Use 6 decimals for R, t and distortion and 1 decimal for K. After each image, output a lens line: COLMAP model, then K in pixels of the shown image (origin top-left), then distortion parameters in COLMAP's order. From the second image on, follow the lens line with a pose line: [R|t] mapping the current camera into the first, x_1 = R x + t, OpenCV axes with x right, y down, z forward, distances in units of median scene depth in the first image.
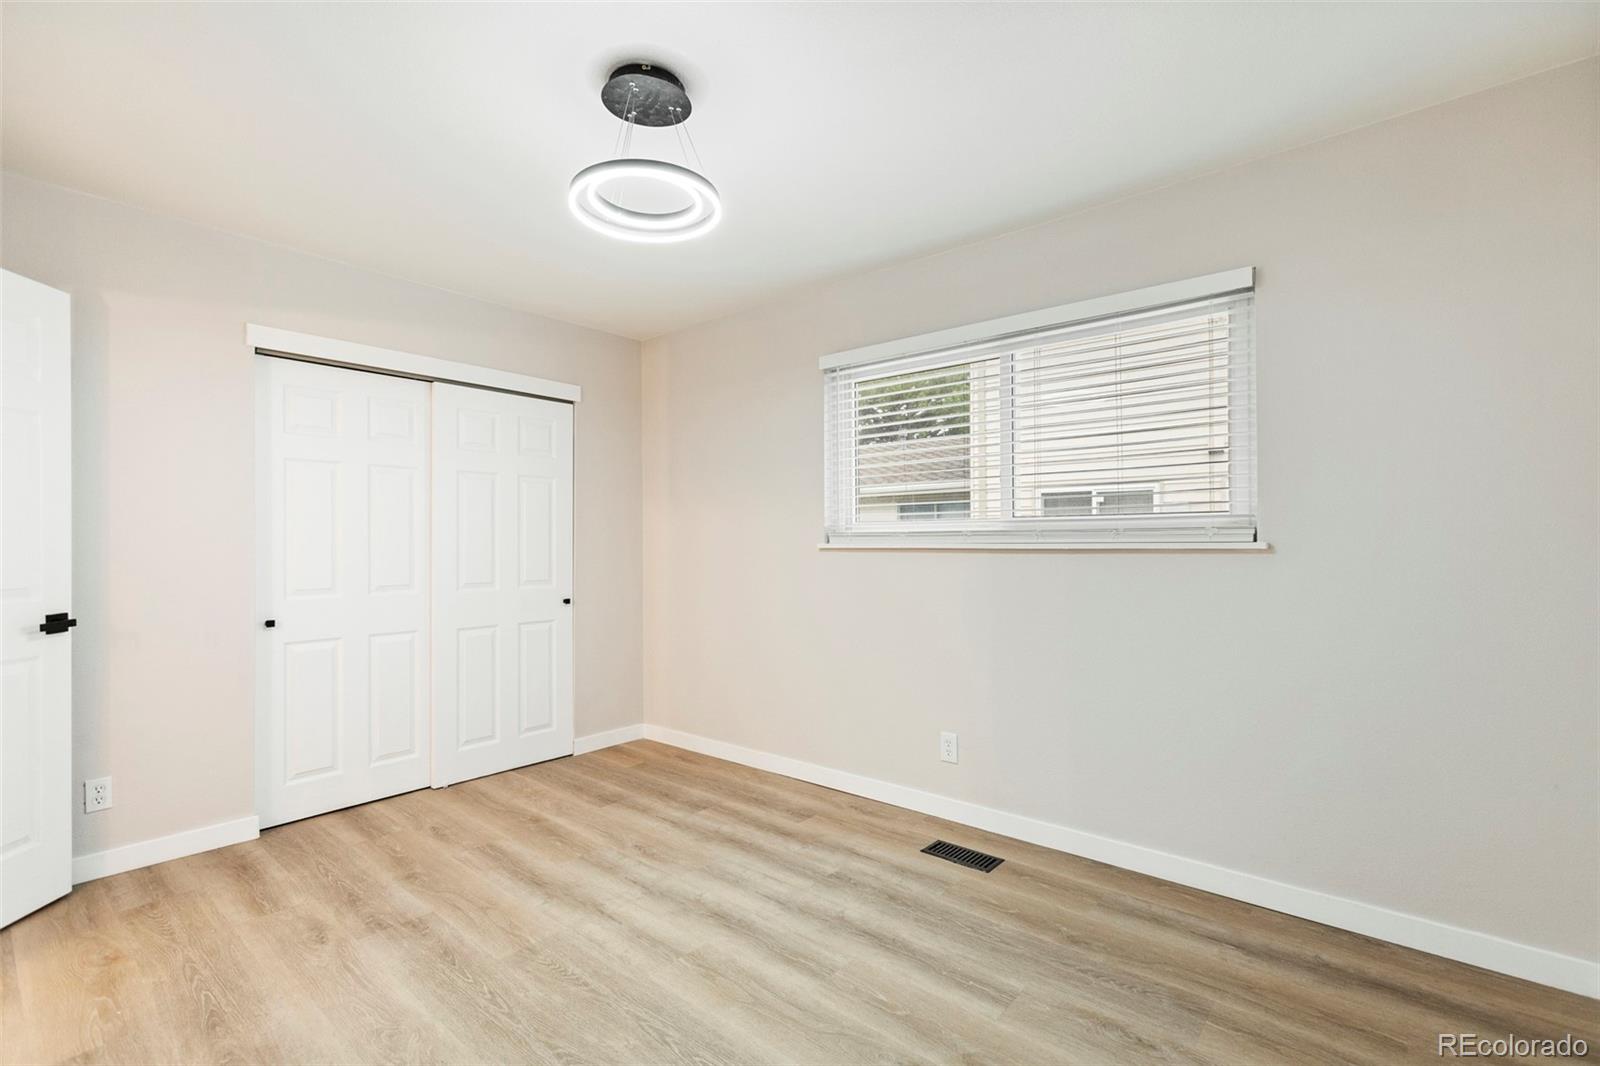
lens RADIAL K [[722.6, 0, 799.9], [0, 722.6, 538.5], [0, 0, 1]] dist [-0.001226, 0.007525]
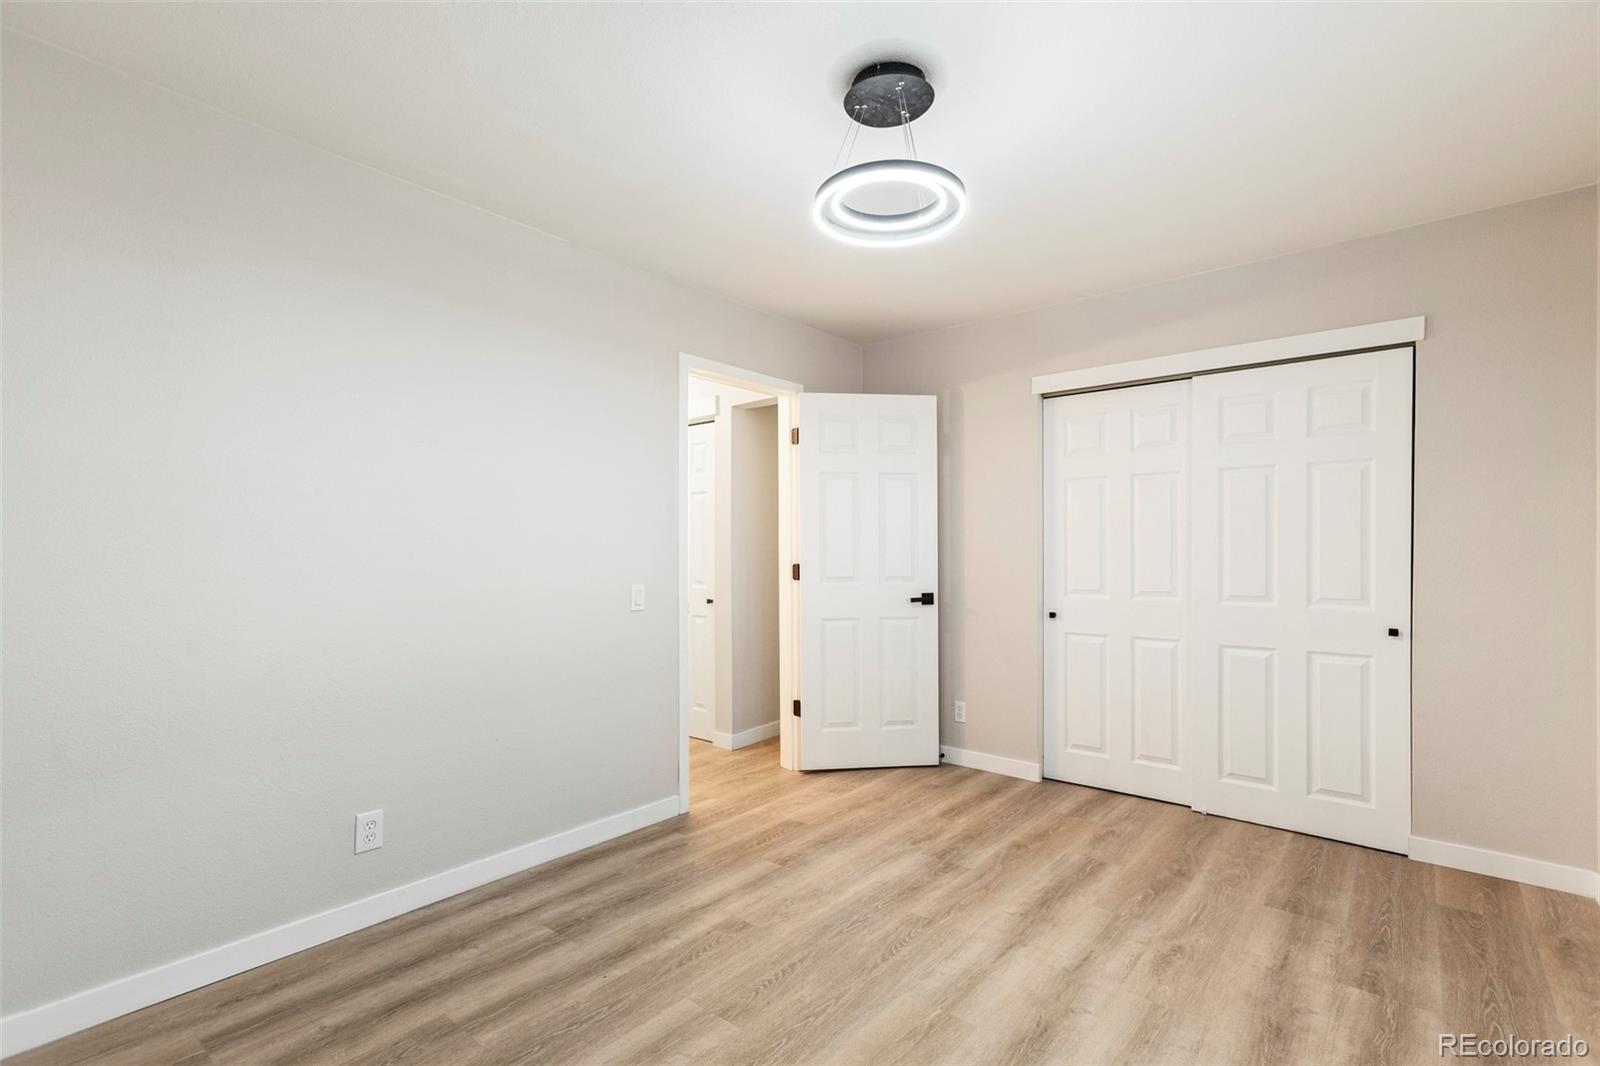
lens RADIAL K [[731.4, 0, 805.9], [0, 731.4, 557.8], [0, 0, 1]] dist [-0.003050, 0.014510]
pose [[0.014881, 0.012393, -0.999812, 0.570007], [0.008594, 0.999885, 0.012522, 0.000836], [0.999852, -0.008778, 0.014772, 0.631296]]
